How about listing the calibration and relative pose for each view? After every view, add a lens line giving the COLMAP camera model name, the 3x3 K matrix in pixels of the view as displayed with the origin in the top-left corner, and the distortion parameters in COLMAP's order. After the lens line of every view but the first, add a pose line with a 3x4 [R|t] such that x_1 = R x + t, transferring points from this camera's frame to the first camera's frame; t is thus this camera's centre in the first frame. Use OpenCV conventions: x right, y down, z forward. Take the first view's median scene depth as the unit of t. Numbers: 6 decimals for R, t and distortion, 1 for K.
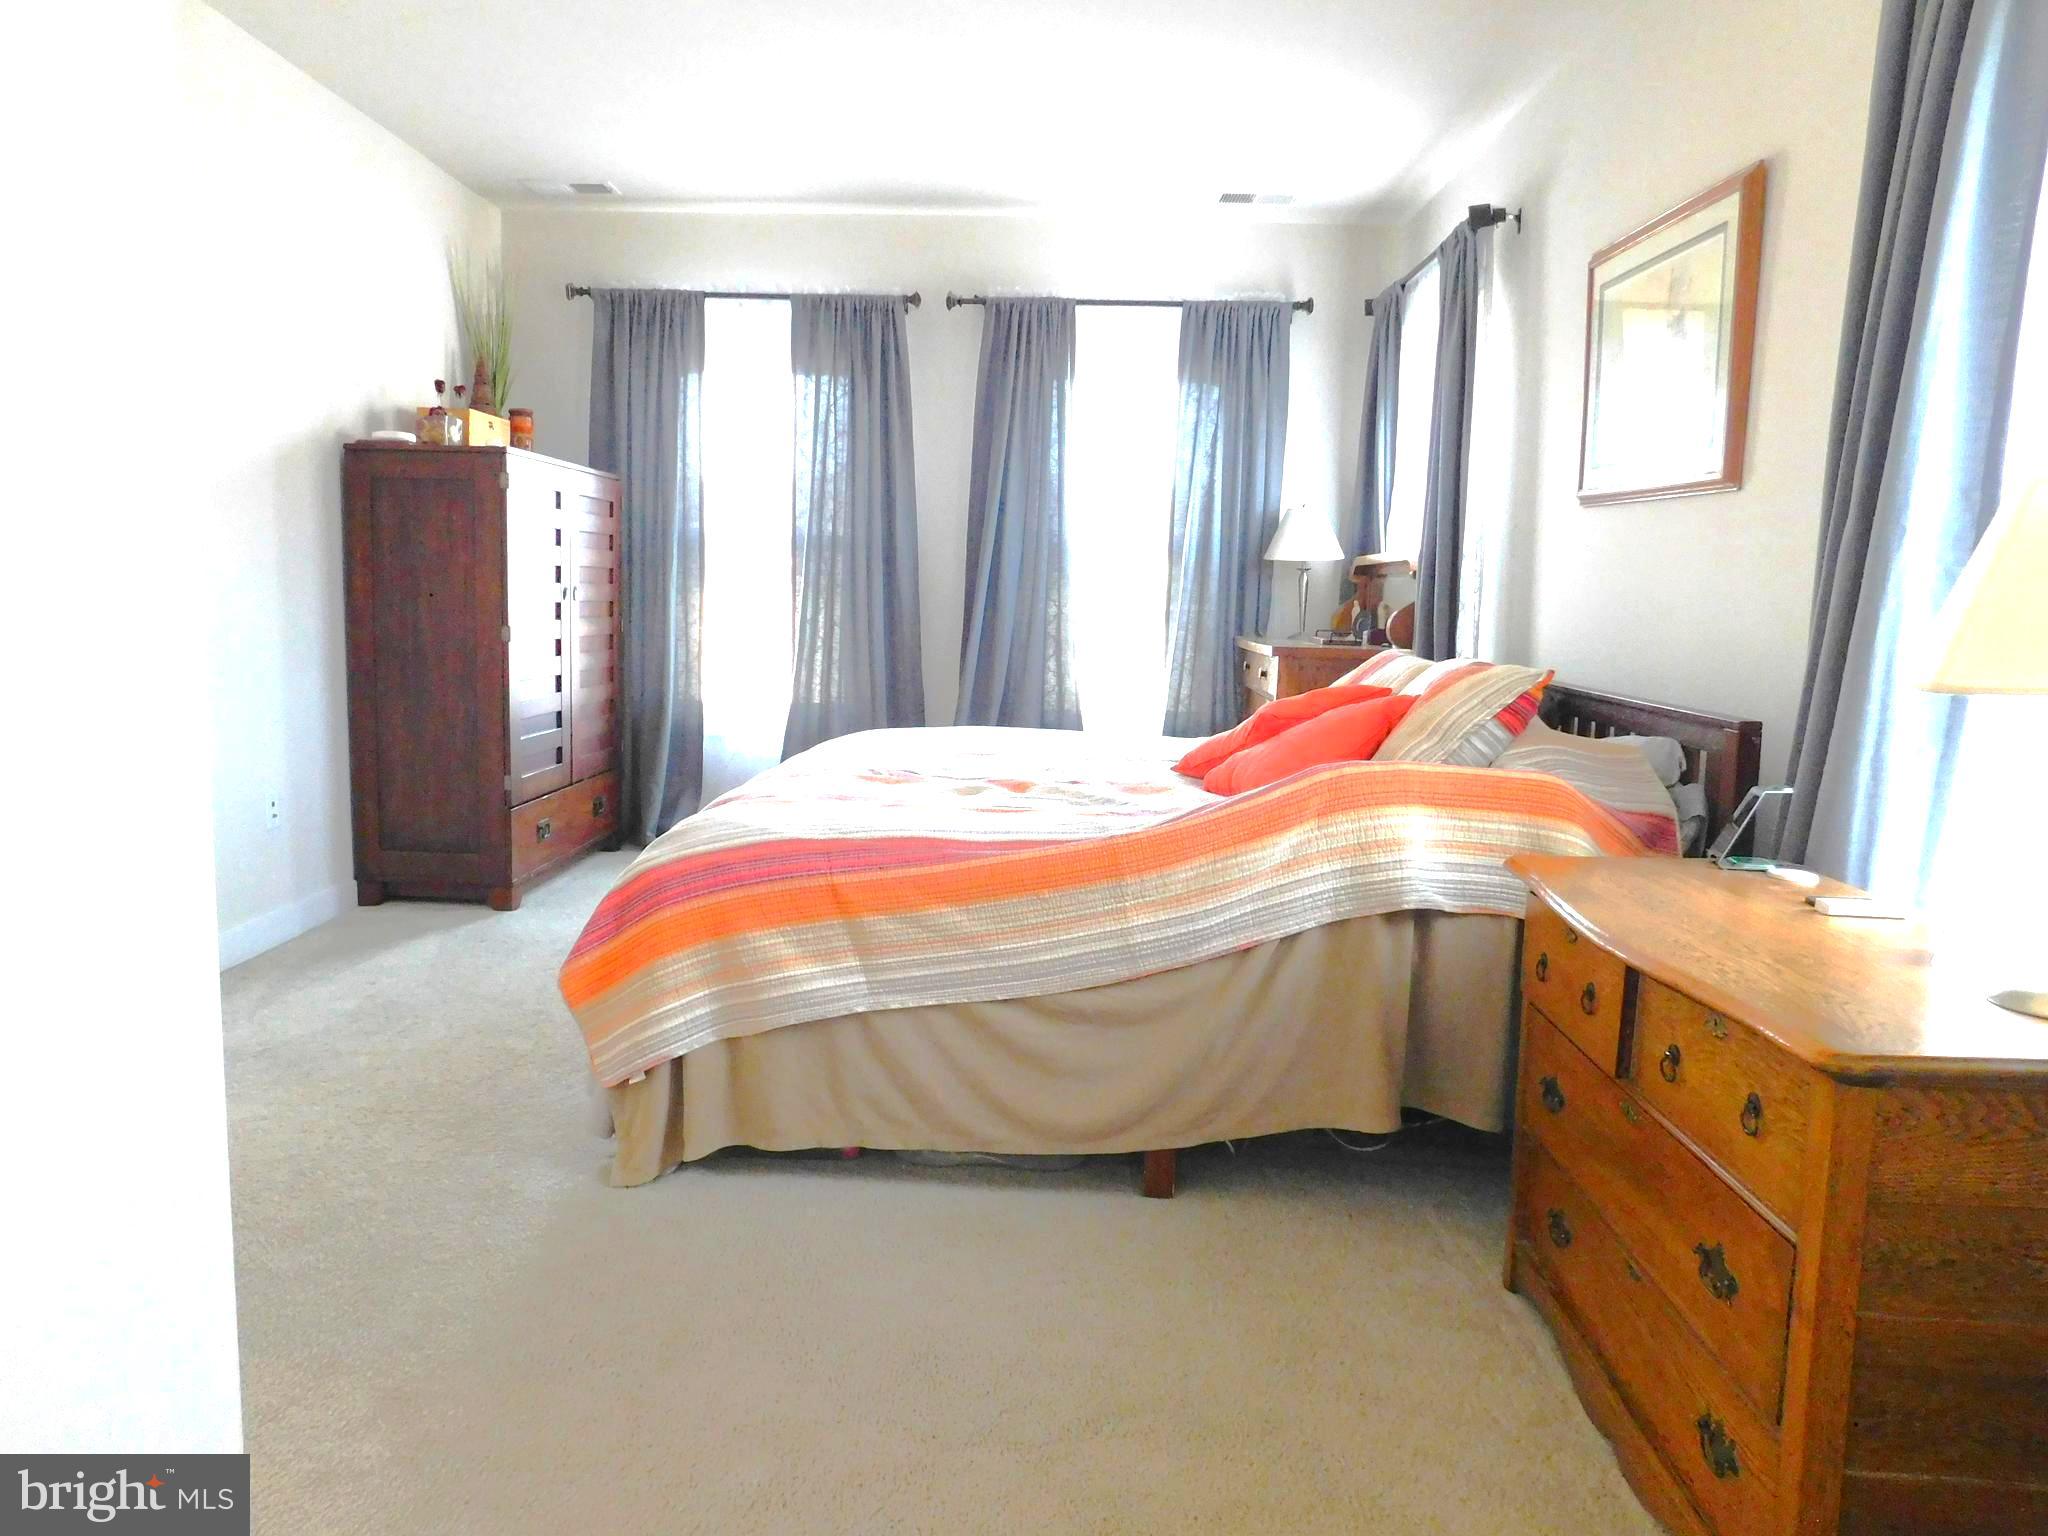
lens RADIAL K [[1392.2, 0, 1024.0], [0, 1392.2, 768.0], [0, 0, 1]] dist [-0.086169, 0.054626]
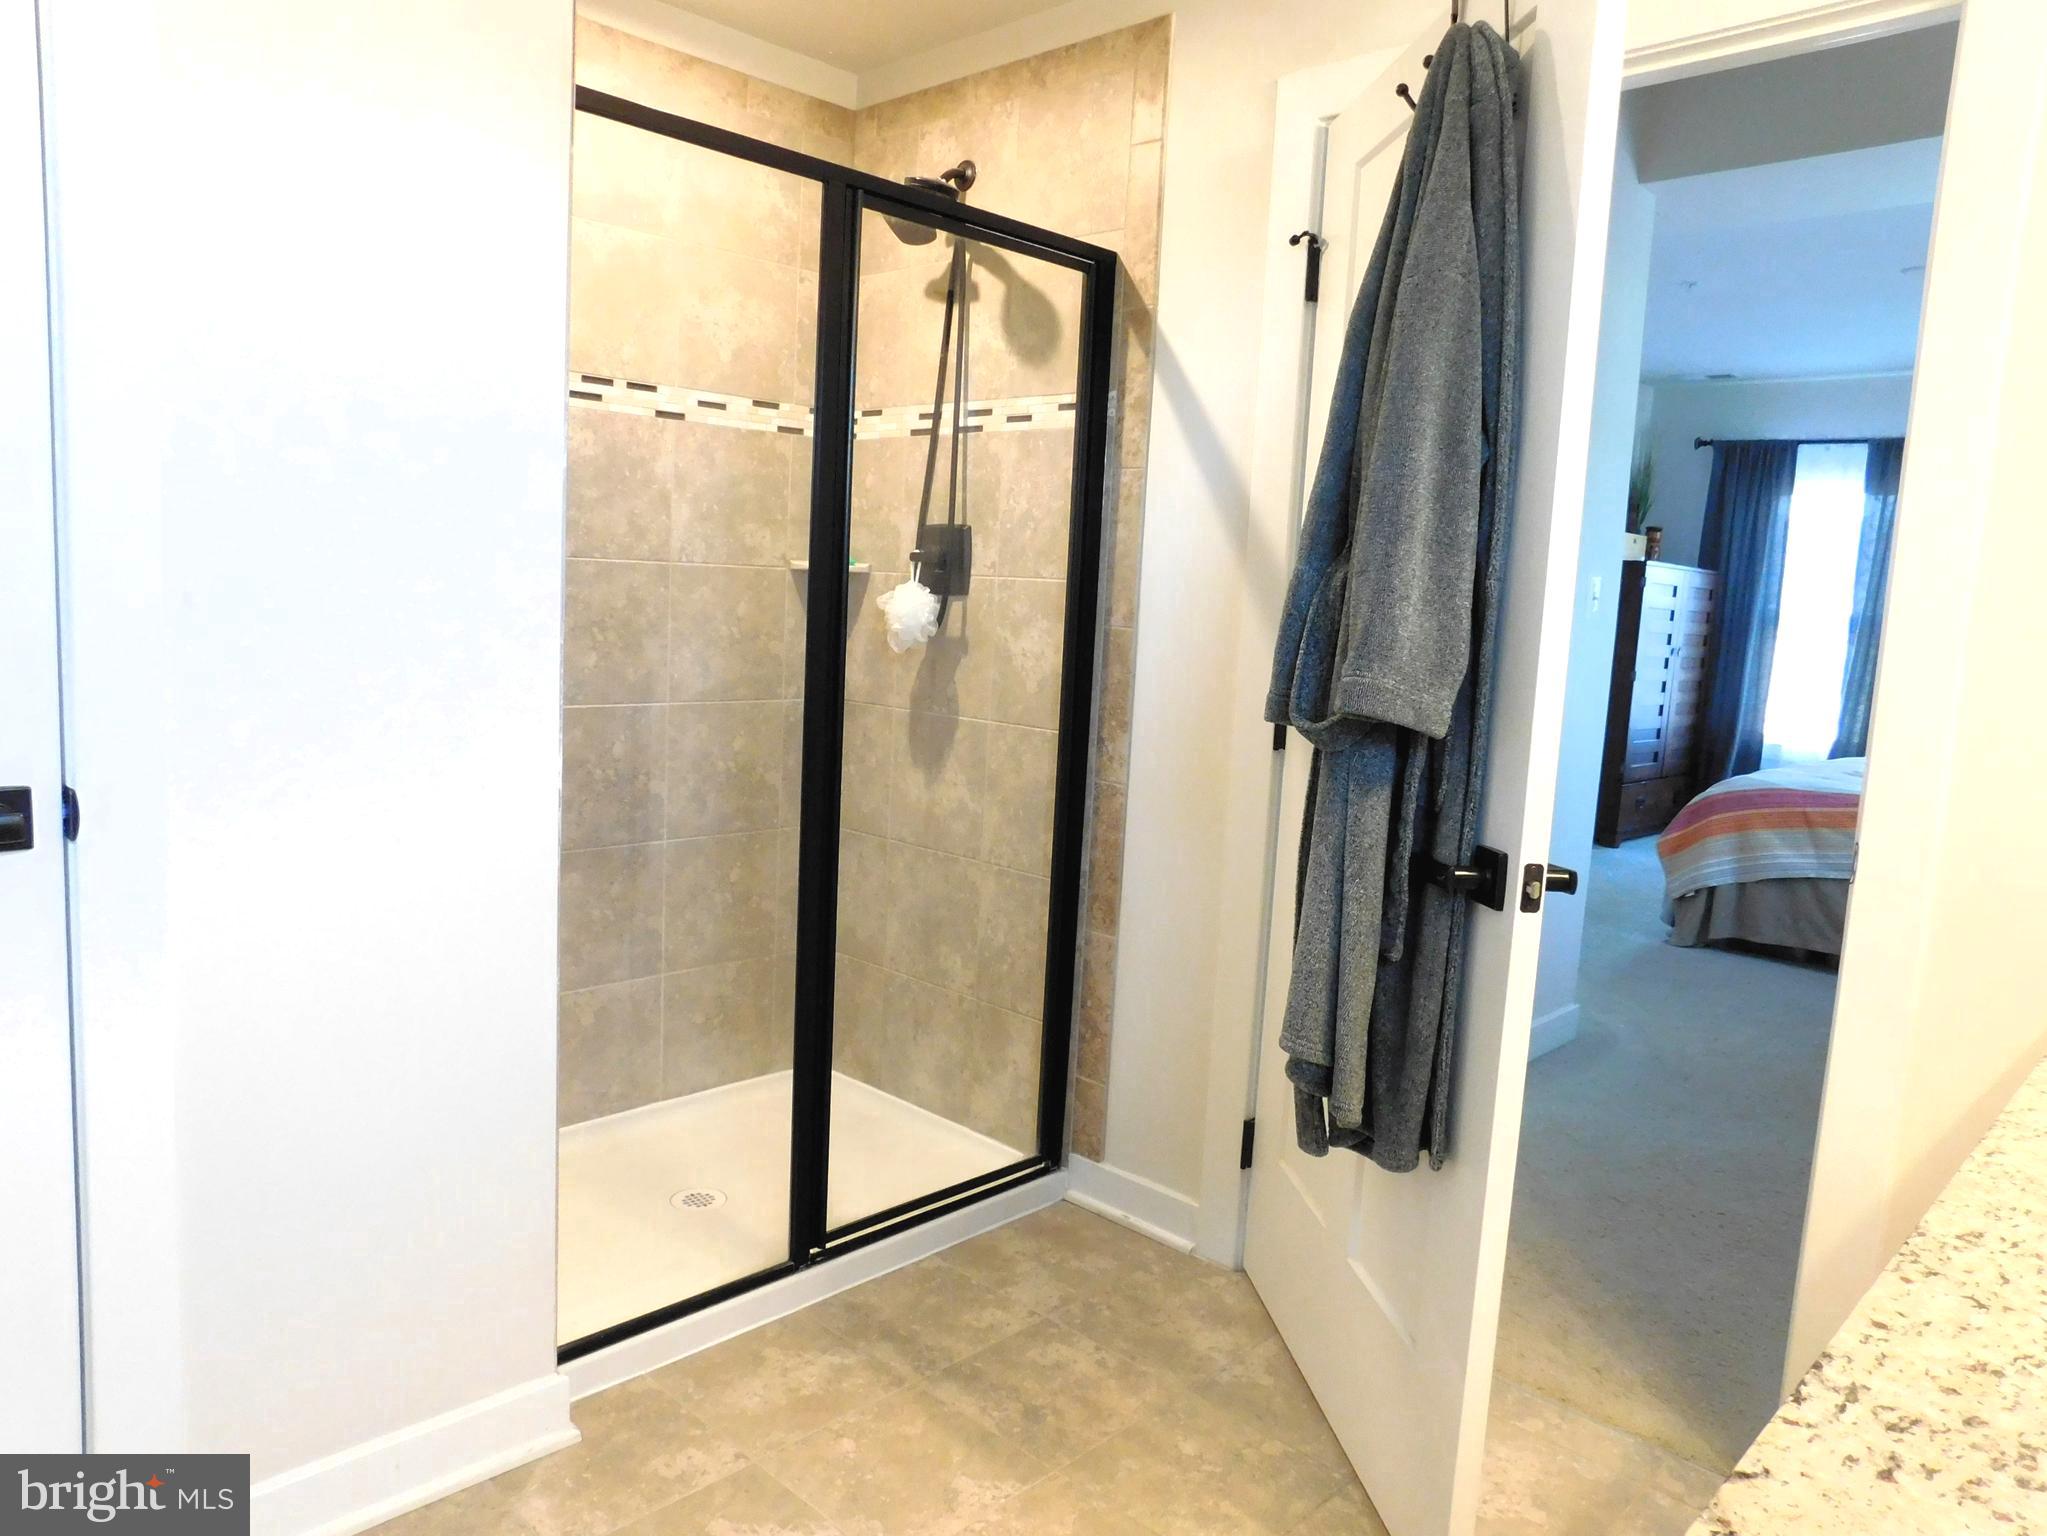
lens RADIAL K [[1393.7, 0, 1023.5], [0, 1393.7, 768.0], [0, 0, 1]] dist [-0.031007, 0.002131]
pose [[0.736931, 0.100793, -0.668411, 0.187819], [-0.118723, 0.992749, 0.018808, 0.061198], [0.665460, 0.065496, 0.743554, -0.654075]]
